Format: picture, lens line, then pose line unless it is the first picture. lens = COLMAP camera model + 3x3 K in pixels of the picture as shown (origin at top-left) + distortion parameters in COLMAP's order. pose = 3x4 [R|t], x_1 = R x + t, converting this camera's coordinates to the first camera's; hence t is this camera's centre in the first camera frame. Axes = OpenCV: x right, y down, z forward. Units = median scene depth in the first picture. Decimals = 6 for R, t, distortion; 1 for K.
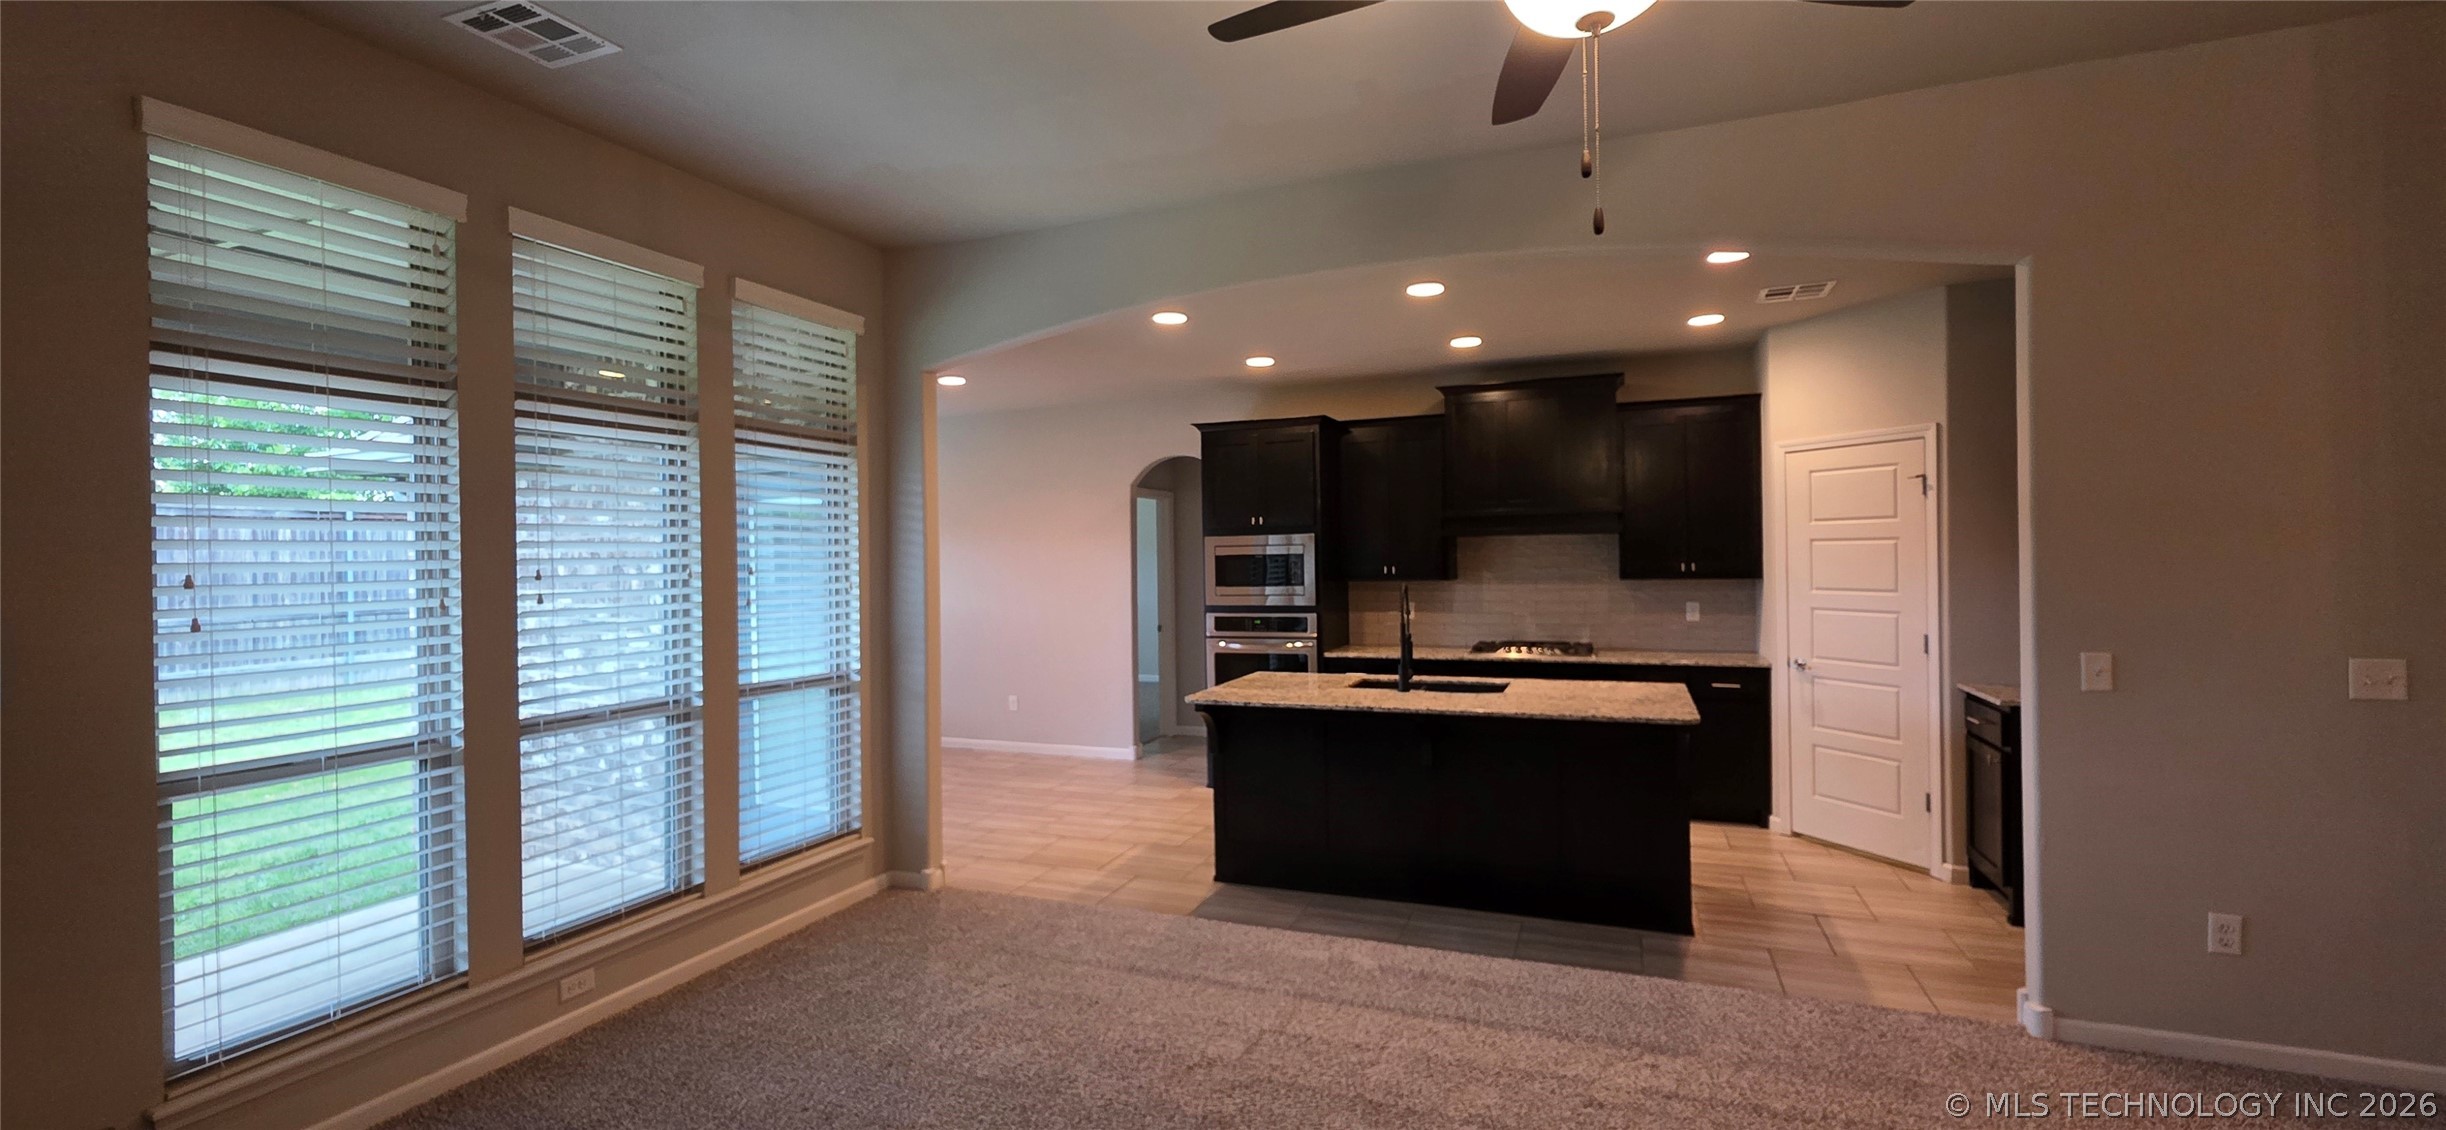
lens RADIAL K [[983.4, 0, 1232.6], [0, 983.4, 555.4], [0, 0, 1]] dist [0.001141, 0.000023]
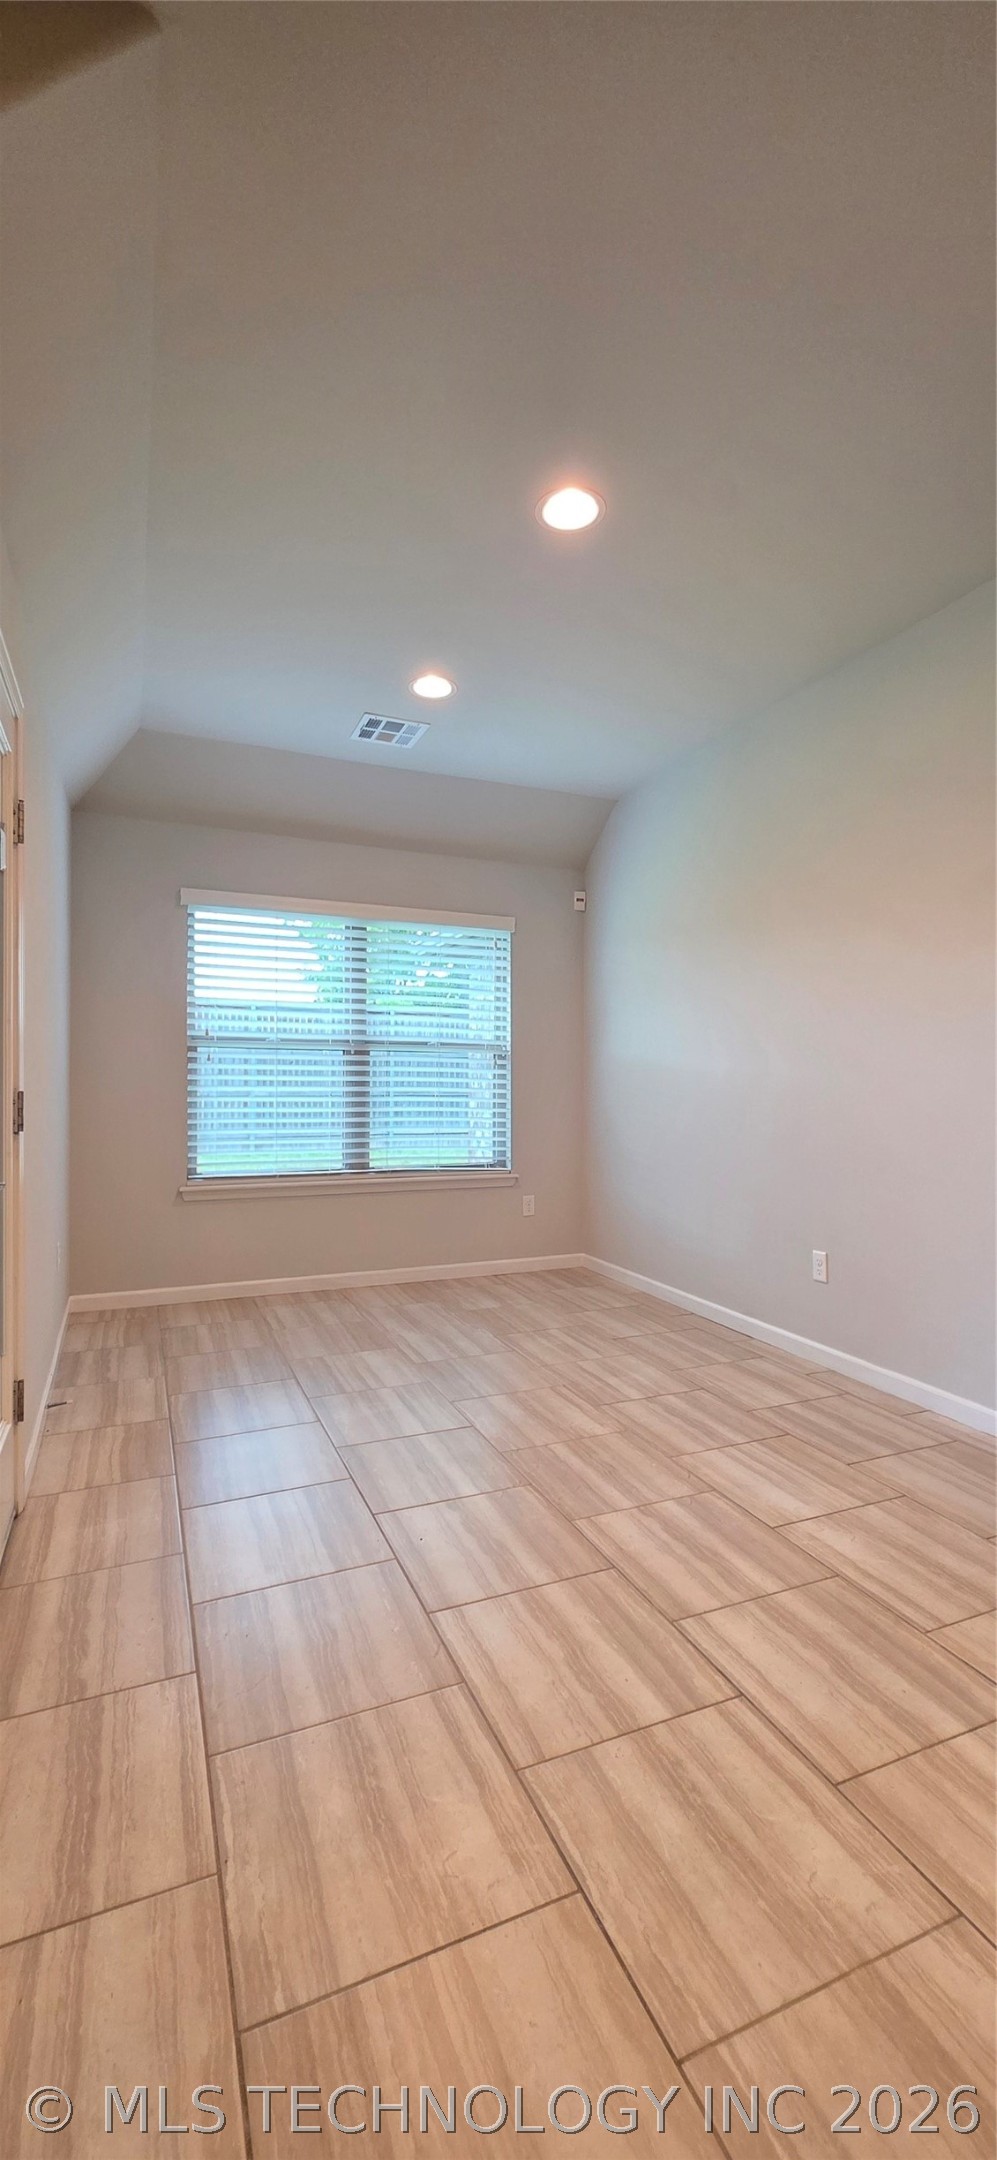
lens RADIAL K [[868.4, 0, 503.7], [0, 868.4, 1080.1], [0, 0, 1]] dist [0.001141, 0.000023]
pose [[0.697174, 0.018221, -0.716670, -0.037550], [-0.020760, 0.999771, 0.005224, 0.100619], [0.716601, 0.011236, 0.697393, 1.003132]]
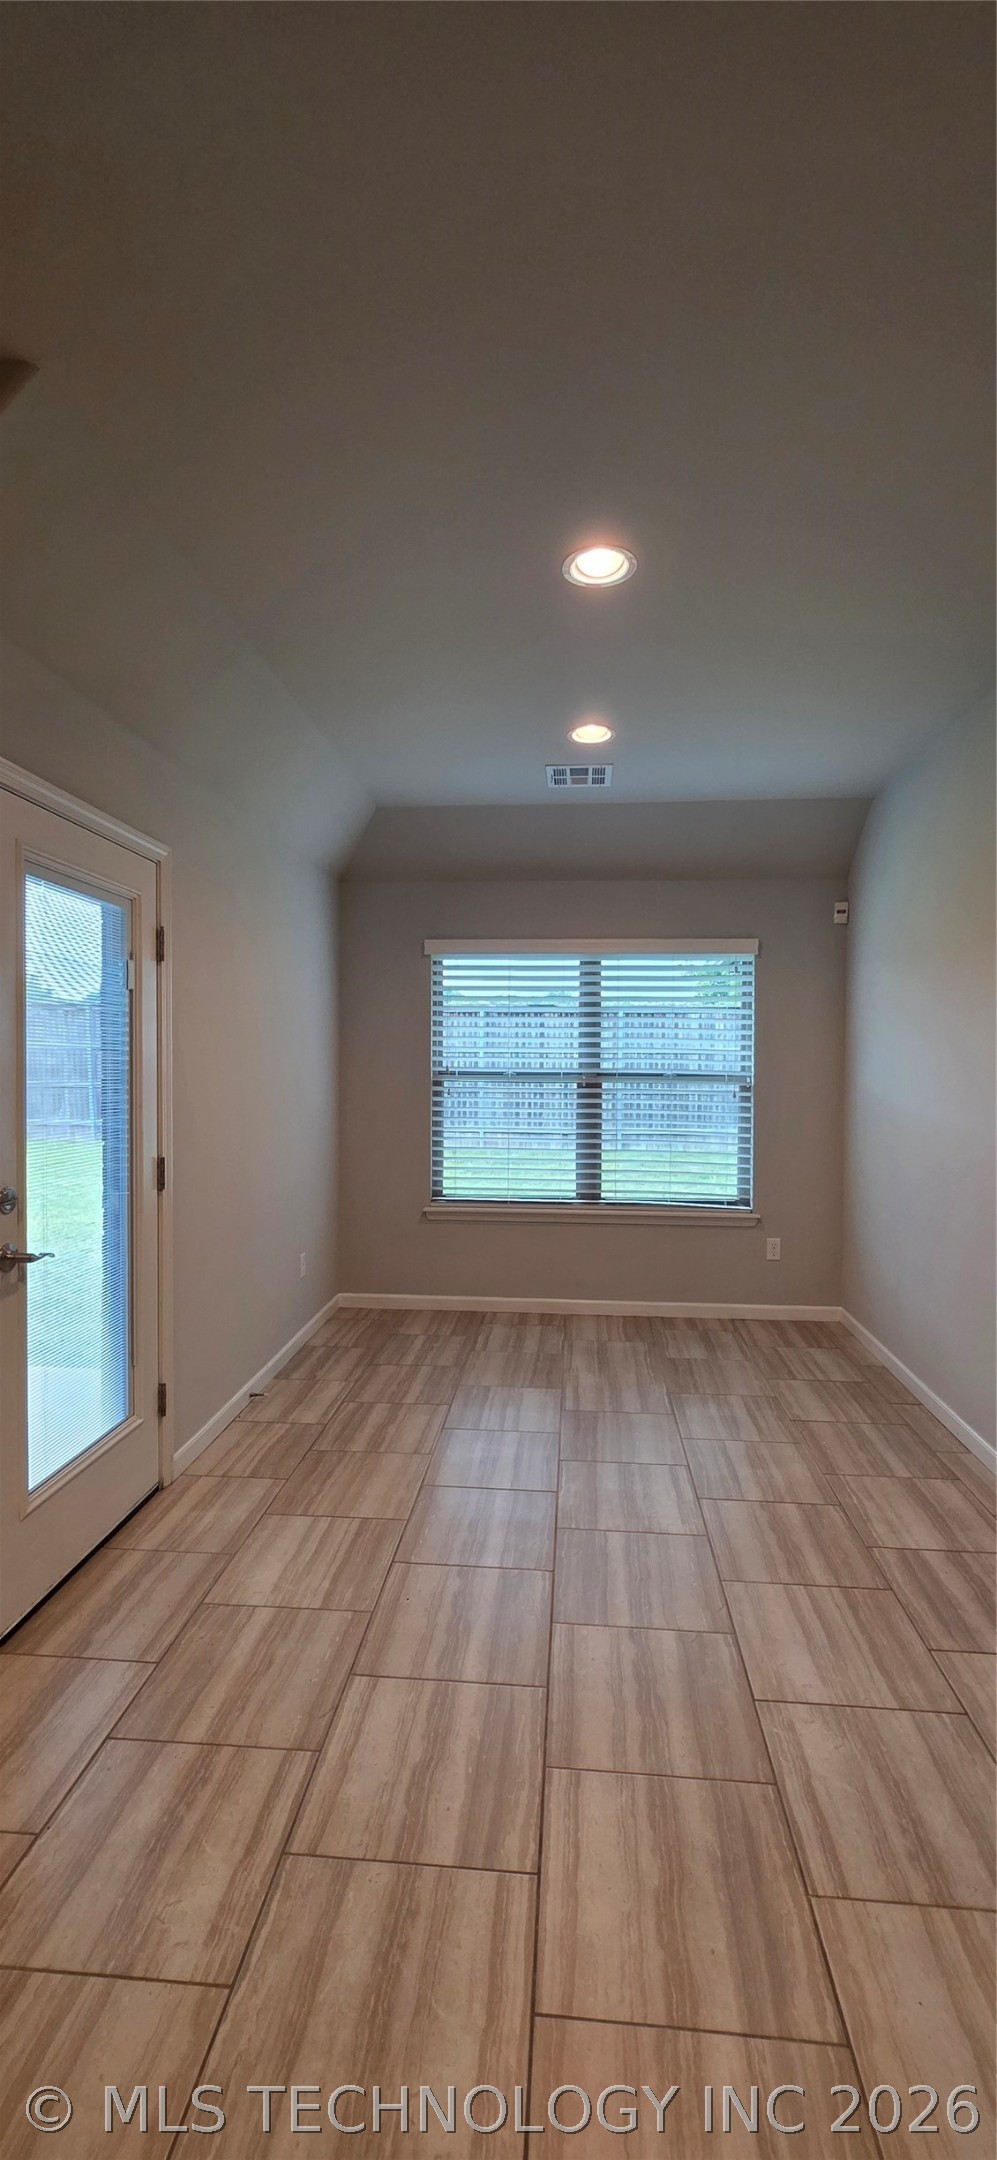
lens RADIAL K [[868.4, 0, 507.5], [0, 868.4, 1086.3], [0, 0, 1]] dist [0.001141, 0.000023]
pose [[0.281430, 0.046309, -0.958464, 0.083840], [-0.016212, 0.998922, 0.043504, 0.032560], [0.959445, 0.003296, 0.281878, 1.209184]]
